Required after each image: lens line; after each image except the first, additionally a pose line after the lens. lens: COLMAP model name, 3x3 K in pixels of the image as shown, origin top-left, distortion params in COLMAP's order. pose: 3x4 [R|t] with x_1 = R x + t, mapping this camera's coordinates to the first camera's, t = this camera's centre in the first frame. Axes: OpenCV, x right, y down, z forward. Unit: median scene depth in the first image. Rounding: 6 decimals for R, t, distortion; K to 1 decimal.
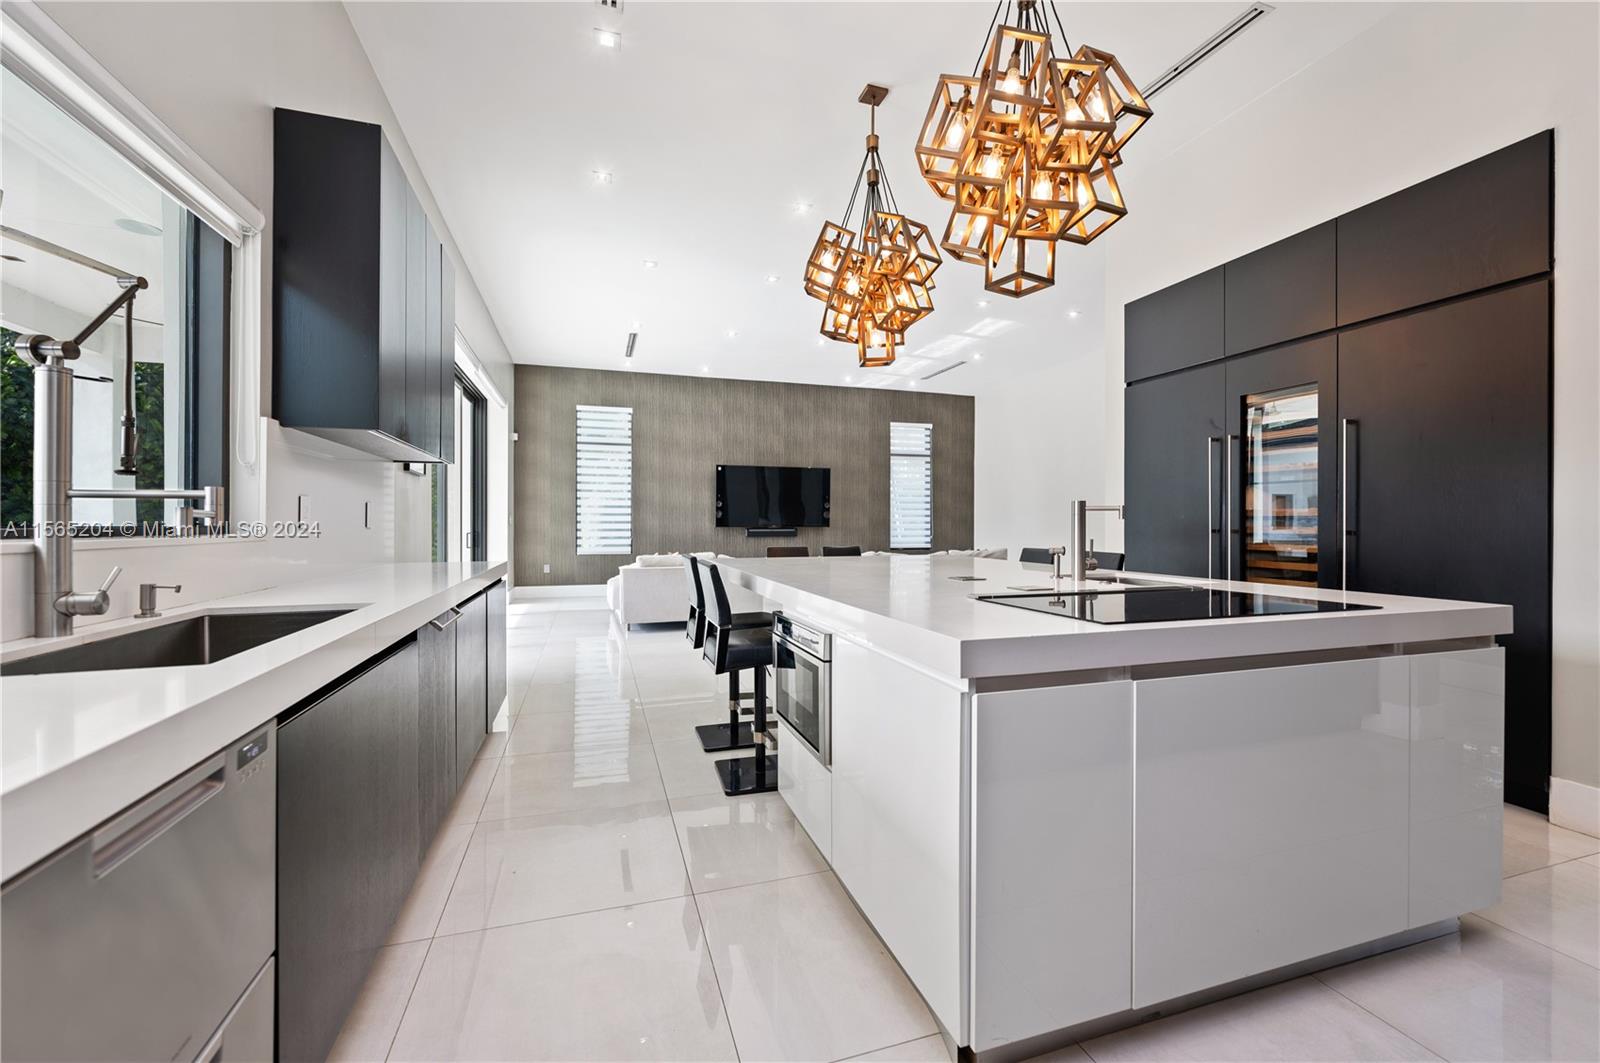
lens RADIAL K [[656.6, 0, 800.0], [0, 656.6, 531.5], [0, 0, 1]] dist [-0.000485, -0.000060]
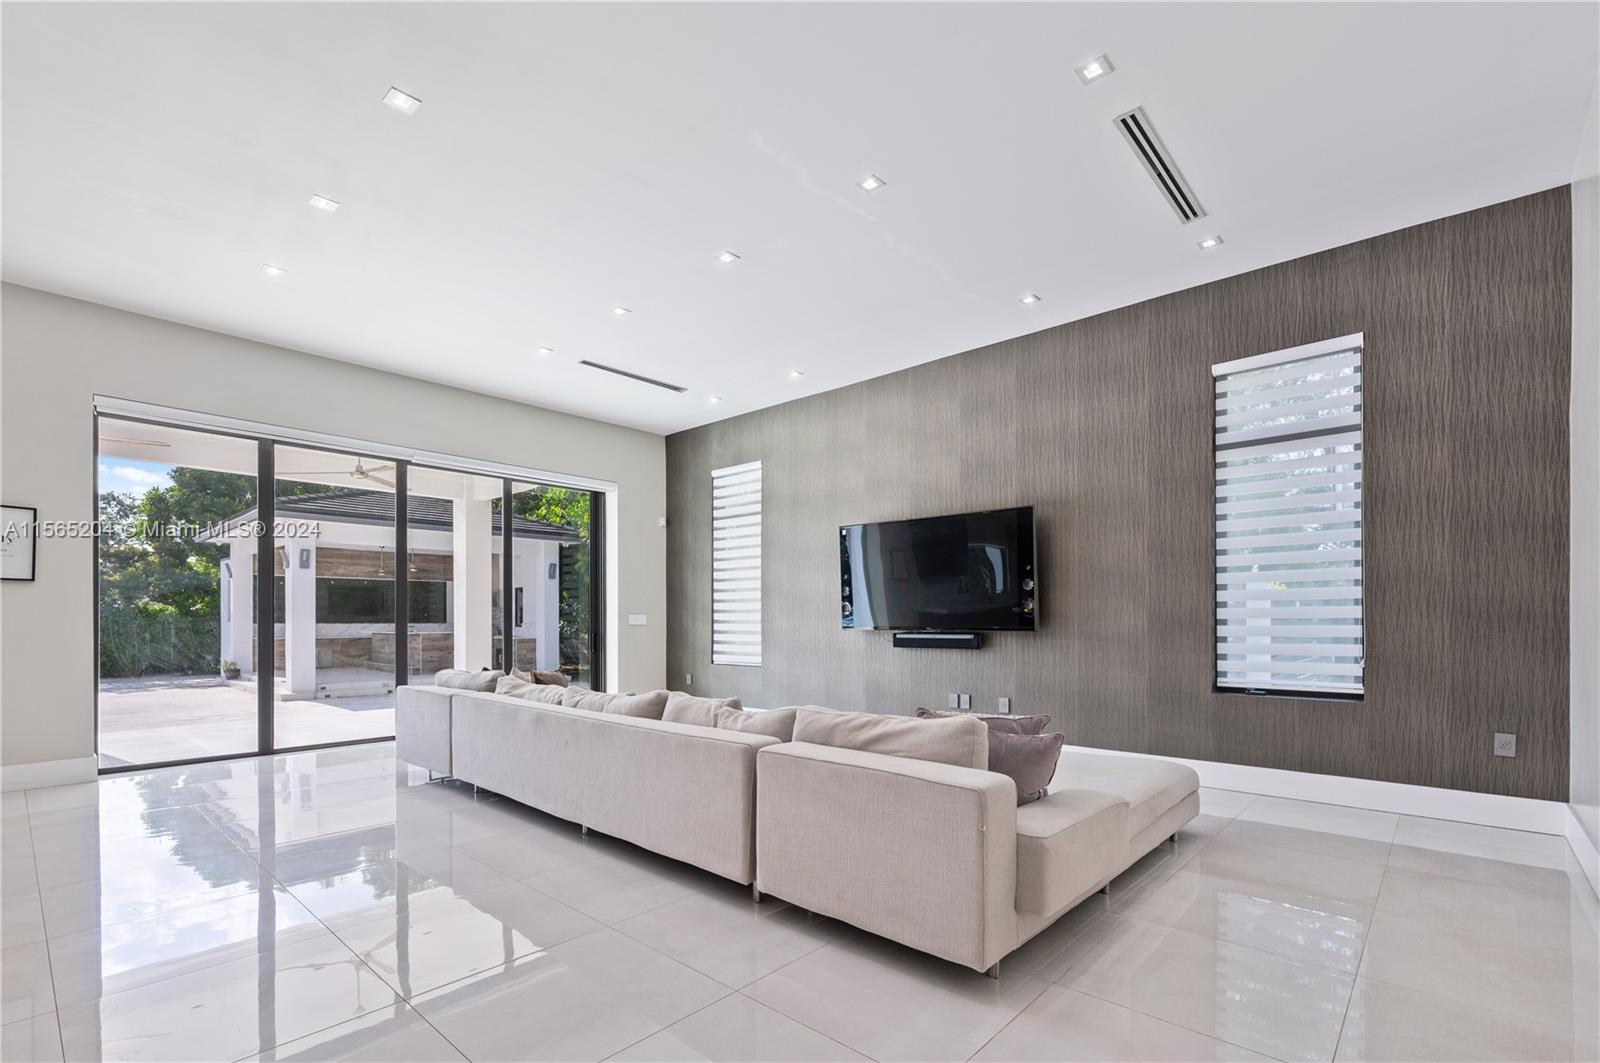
lens RADIAL K [[723.9, 0, 796.8], [0, 723.9, 626.0], [0, 0, 1]] dist [0.001169, -0.000177]
pose [[0.500533, 0.002516, -0.865714, 0.405902], [-0.012127, 0.999918, -0.004105, -0.006429], [0.865633, 0.012553, 0.500522, 0.596210]]
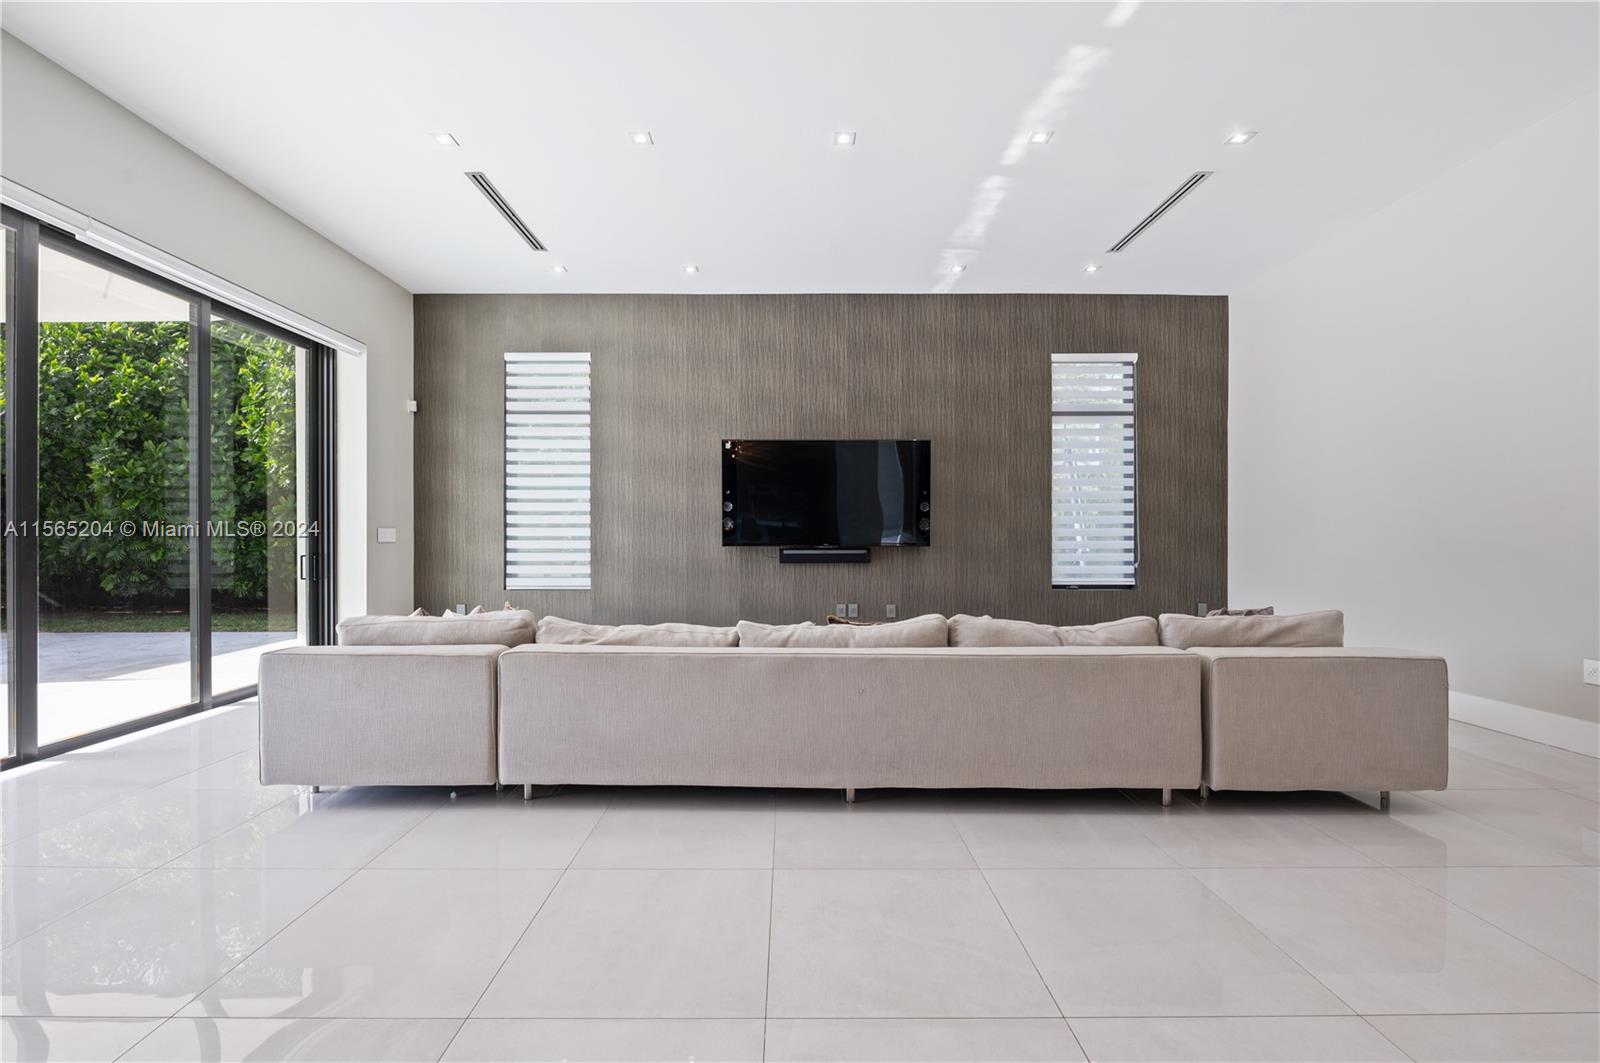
lens RADIAL K [[657.6, 0, 794.6], [0, 657.6, 550.6], [0, 0, 1]] dist [-0.001450, -0.000077]
pose [[0.953338, 0.000699, -0.301904, 0.103914], [-0.002580, 0.999980, -0.005833, 0.000372], [0.301894, 0.006340, 0.953321, 0.436119]]
